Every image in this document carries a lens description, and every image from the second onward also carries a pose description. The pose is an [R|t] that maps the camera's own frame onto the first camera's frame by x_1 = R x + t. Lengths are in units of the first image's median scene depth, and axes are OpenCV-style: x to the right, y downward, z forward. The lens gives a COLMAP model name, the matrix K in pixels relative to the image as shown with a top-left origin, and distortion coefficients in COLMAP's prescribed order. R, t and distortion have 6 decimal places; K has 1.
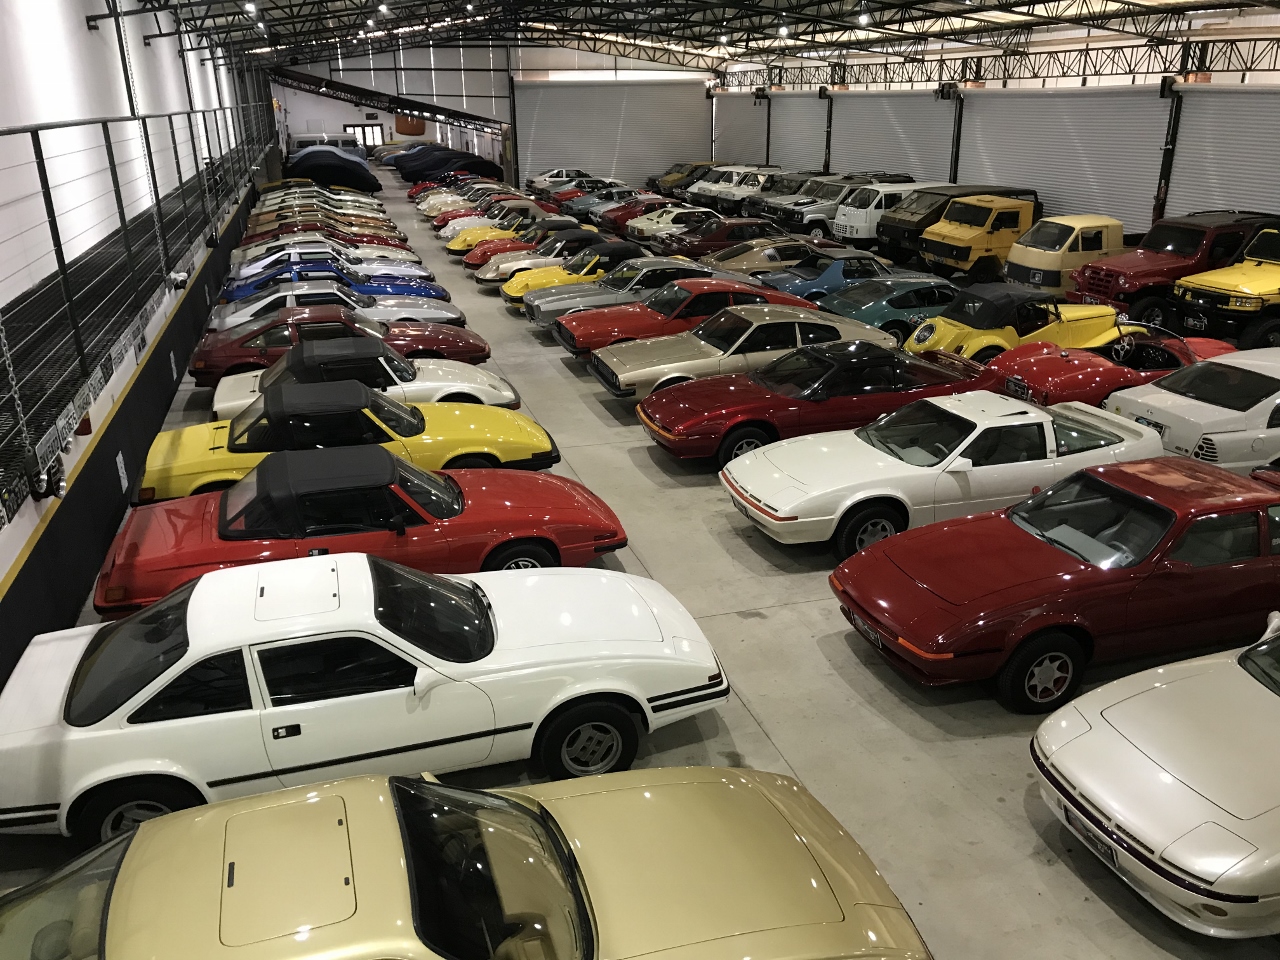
lens RADIAL K [[1052.8, 0, 638.9], [0, 1052.8, 474.7], [0, 0, 1]] dist [0.031539, -0.032543]
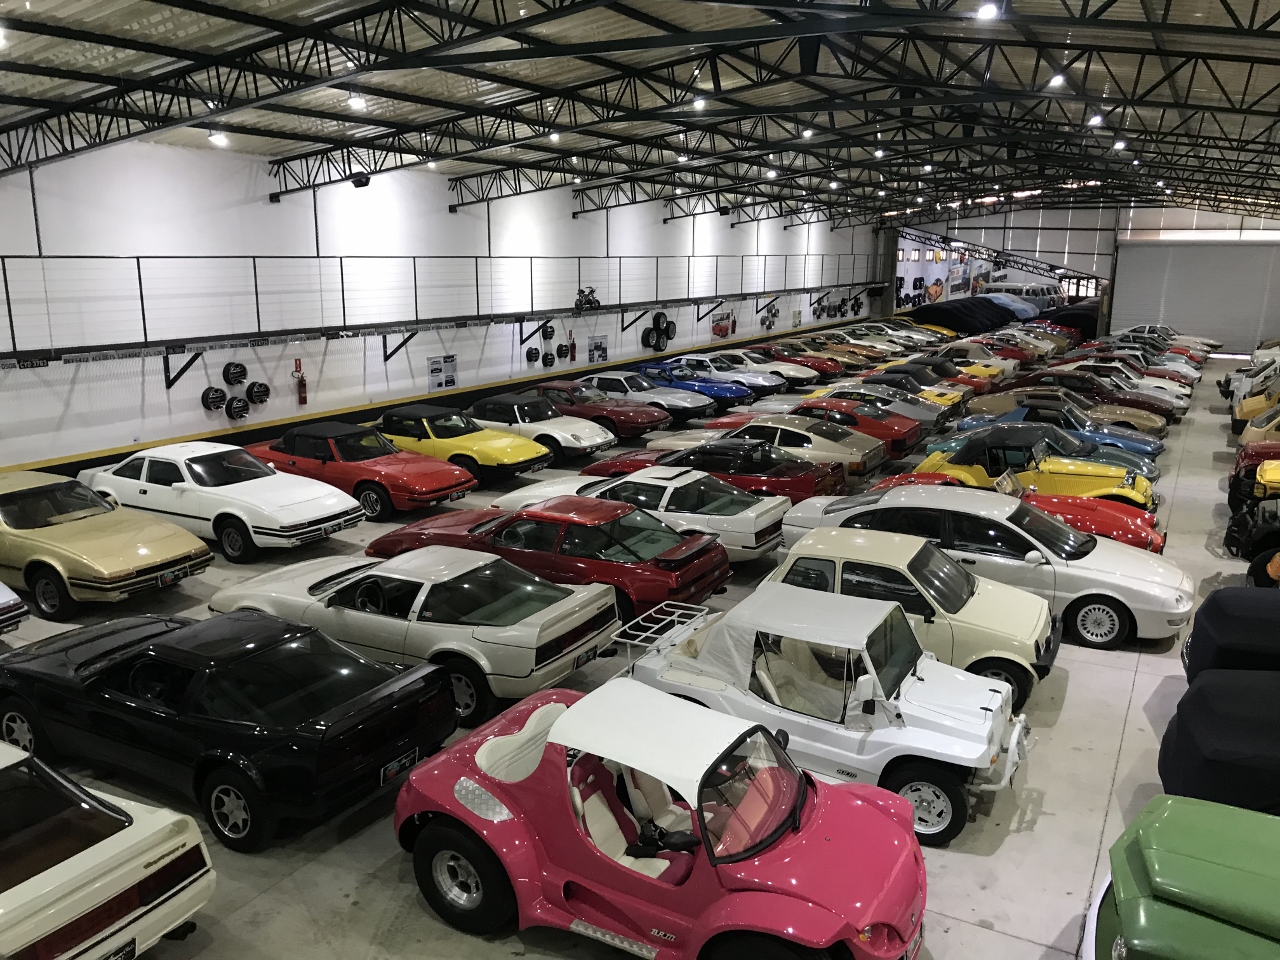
lens RADIAL K [[1052.8, 0, 645.8], [0, 1052.8, 479.6], [0, 0, 1]] dist [0.031539, -0.032543]
pose [[0.706986, 0.171888, -0.686021, 0.420566], [-0.257765, 0.965919, -0.023624, -0.006169], [0.658580, 0.193534, 0.727198, -0.008075]]
